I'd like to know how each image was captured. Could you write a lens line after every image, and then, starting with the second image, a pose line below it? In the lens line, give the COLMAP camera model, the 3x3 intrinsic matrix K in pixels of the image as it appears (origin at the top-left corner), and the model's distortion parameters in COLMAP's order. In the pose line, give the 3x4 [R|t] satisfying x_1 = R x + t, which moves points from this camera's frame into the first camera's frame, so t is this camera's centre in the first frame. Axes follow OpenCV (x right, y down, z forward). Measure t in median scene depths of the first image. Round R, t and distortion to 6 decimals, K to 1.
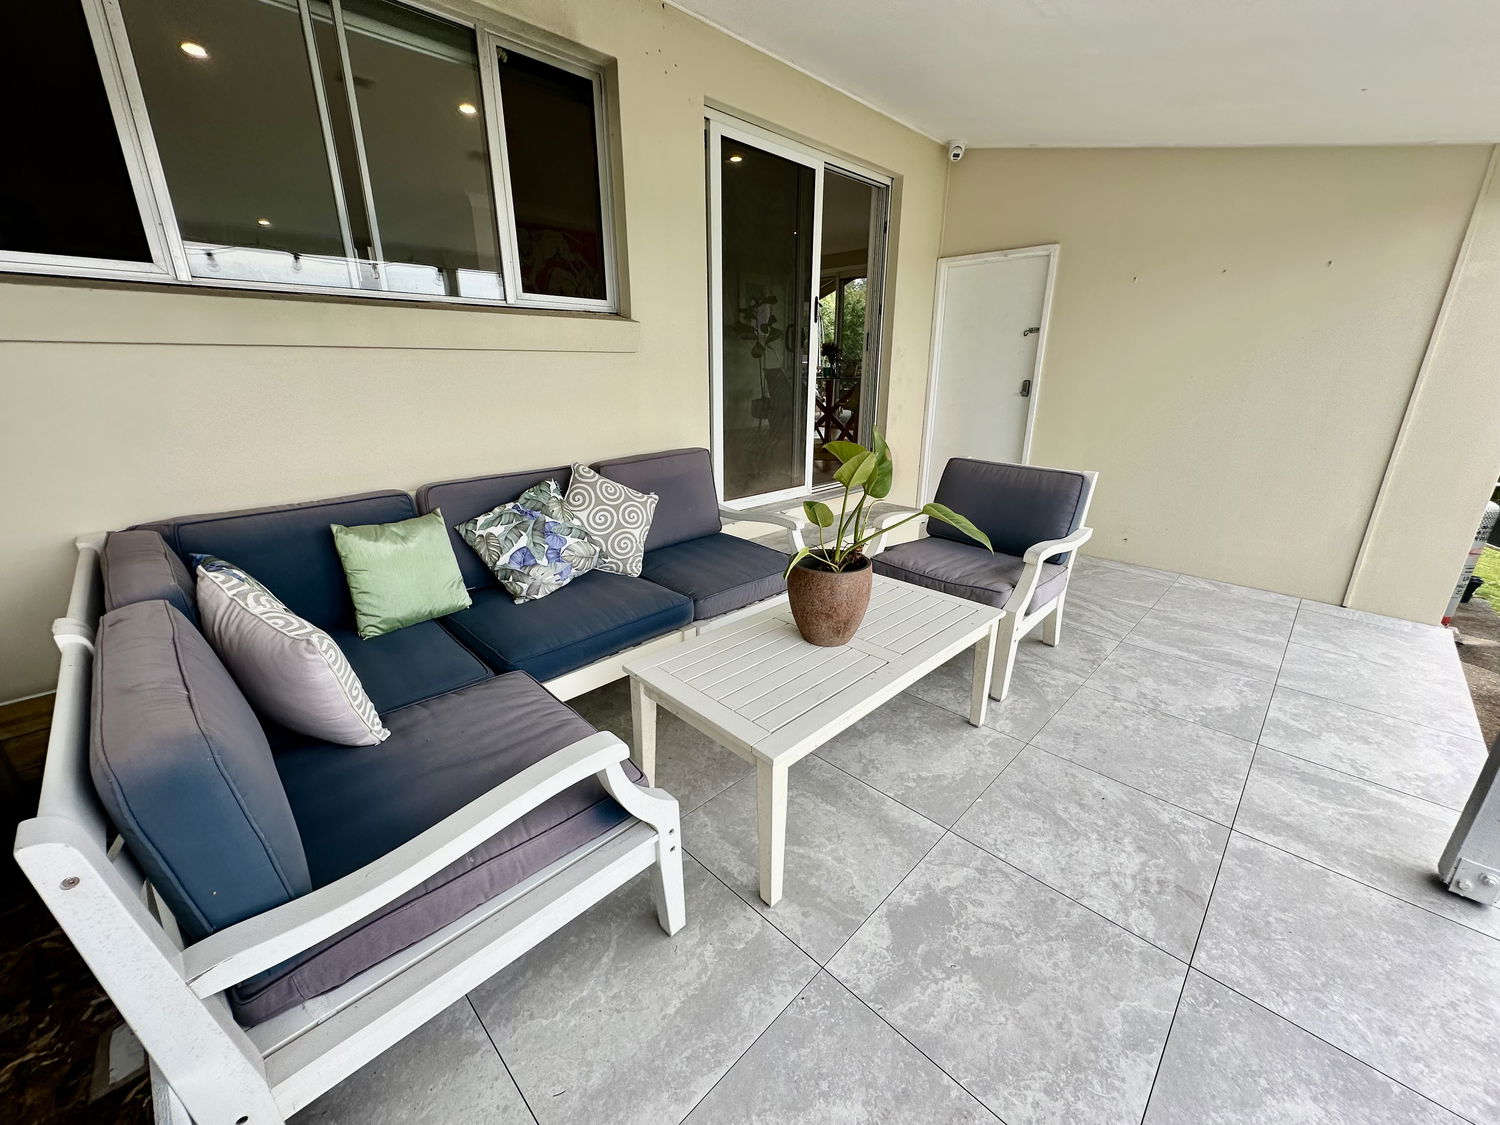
lens RADIAL K [[603.9, 0, 750.3], [0, 603.9, 557.5], [0, 0, 1]] dist [-0.002014, 0.000337]
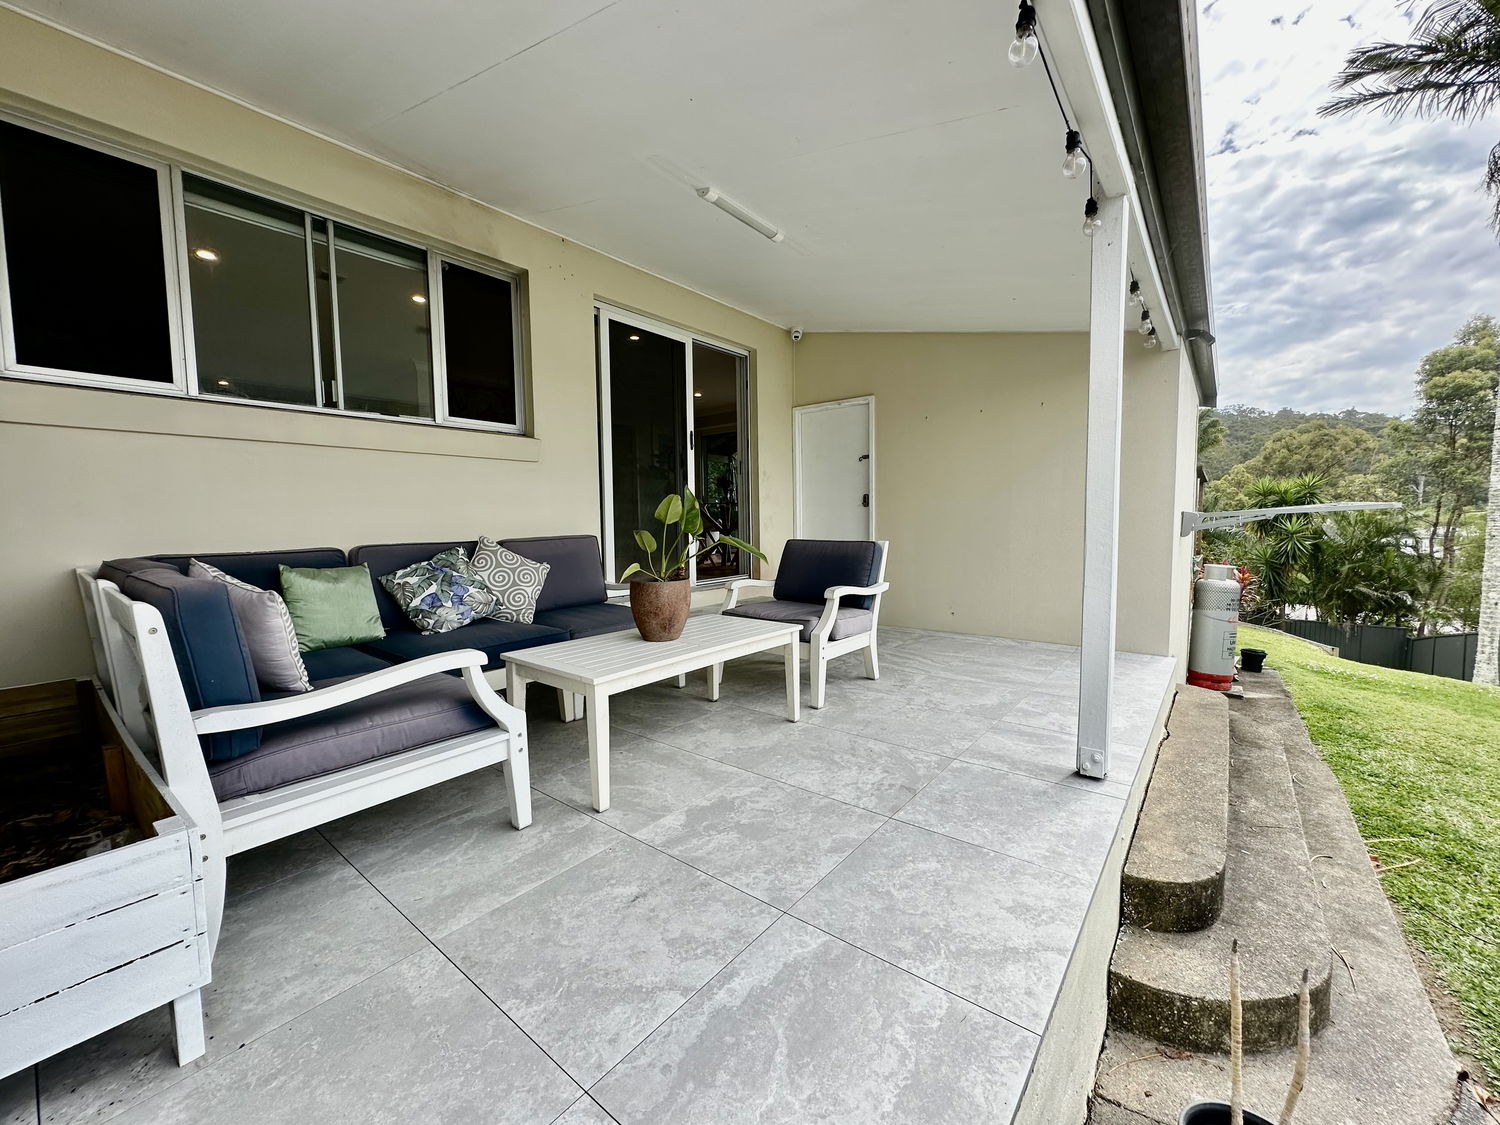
lens RADIAL K [[596.0, 0, 750.0], [0, 596.0, 552.8], [0, 0, 1]] dist [-0.001871, -0.000329]
pose [[0.993961, -0.024025, 0.107076, 0.148444], [0.049937, 0.967886, -0.246378, 0.227735], [-0.097718, 0.250237, 0.963241, -0.282235]]
